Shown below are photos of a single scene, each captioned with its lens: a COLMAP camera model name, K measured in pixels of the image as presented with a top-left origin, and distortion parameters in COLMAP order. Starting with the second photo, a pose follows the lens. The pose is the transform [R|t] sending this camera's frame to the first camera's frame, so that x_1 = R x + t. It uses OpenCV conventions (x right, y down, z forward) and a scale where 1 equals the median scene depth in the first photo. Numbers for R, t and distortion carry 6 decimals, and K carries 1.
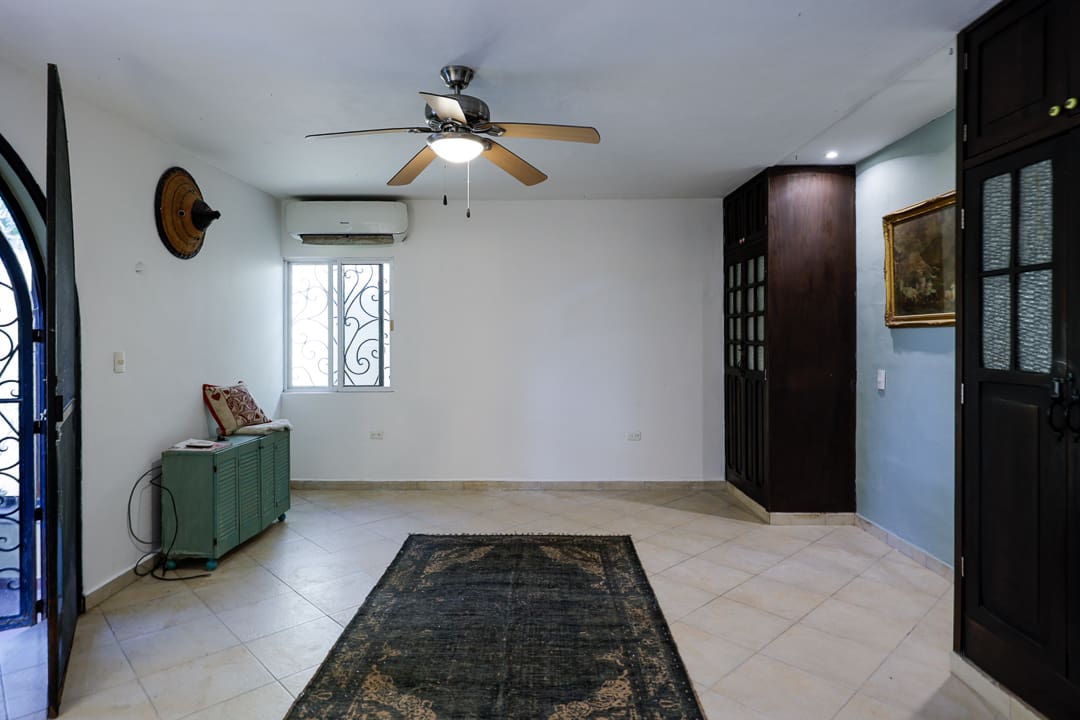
lens RADIAL K [[601.5, 0, 532.4], [0, 601.5, 353.0], [0, 0, 1]] dist [-0.003542, -0.000662]
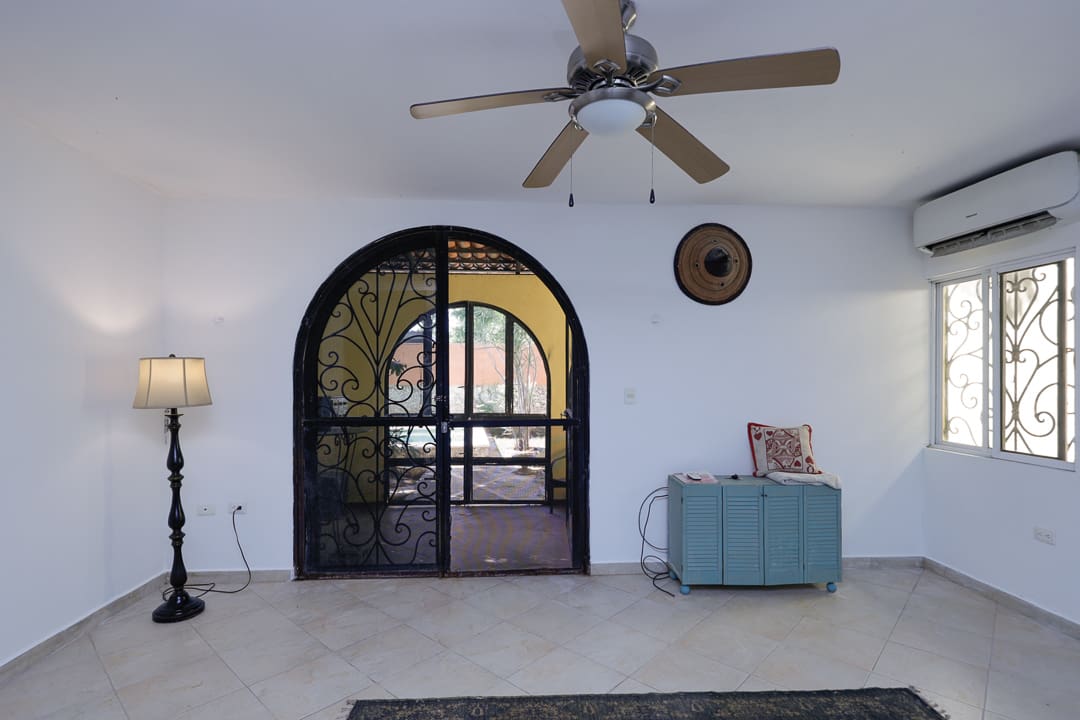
lens RADIAL K [[536.3, 0, 540.0], [0, 536.3, 375.8], [0, 0, 1]] dist [-0.002441, -0.000209]
pose [[0.072250, 0.005202, -0.997373, 0.402254], [-0.032953, 0.999453, 0.002825, -0.022113], [0.996842, 0.032662, 0.072382, 0.672457]]
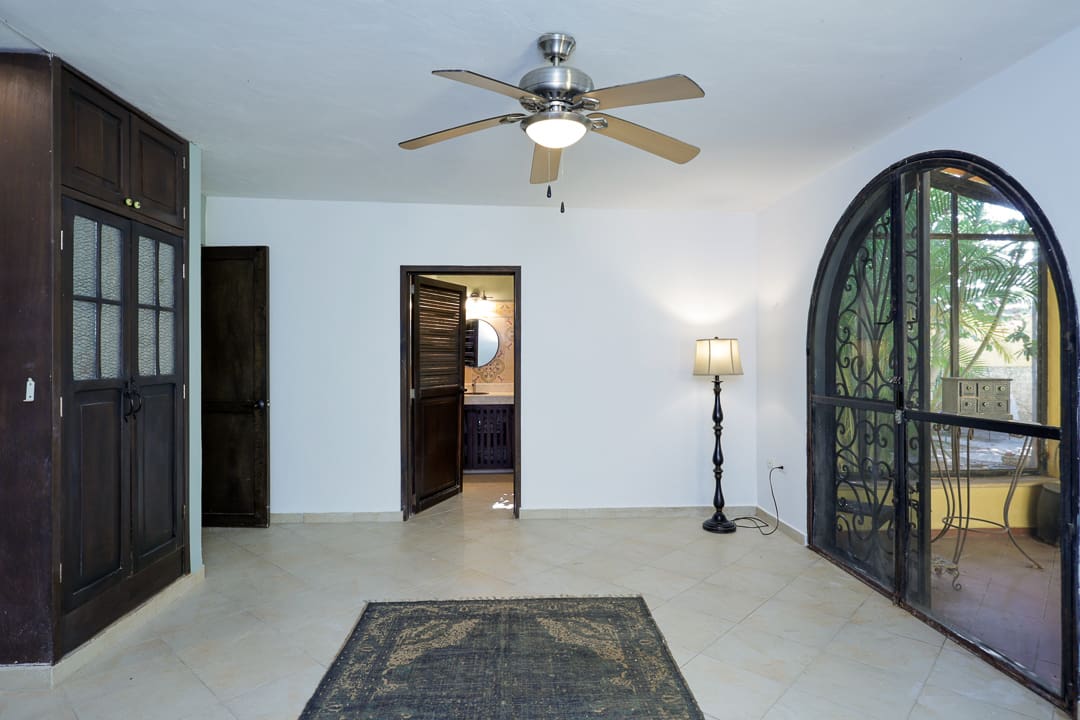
lens RADIAL K [[601.5, 0, 532.4], [0, 601.5, 353.0], [0, 0, 1]] dist [-0.003542, -0.000662]
pose [[-0.999148, 0.003240, -0.041132, -0.042963], [0.002084, 0.999602, 0.028119, -0.037493], [0.041206, 0.028009, -0.998758, 1.450801]]
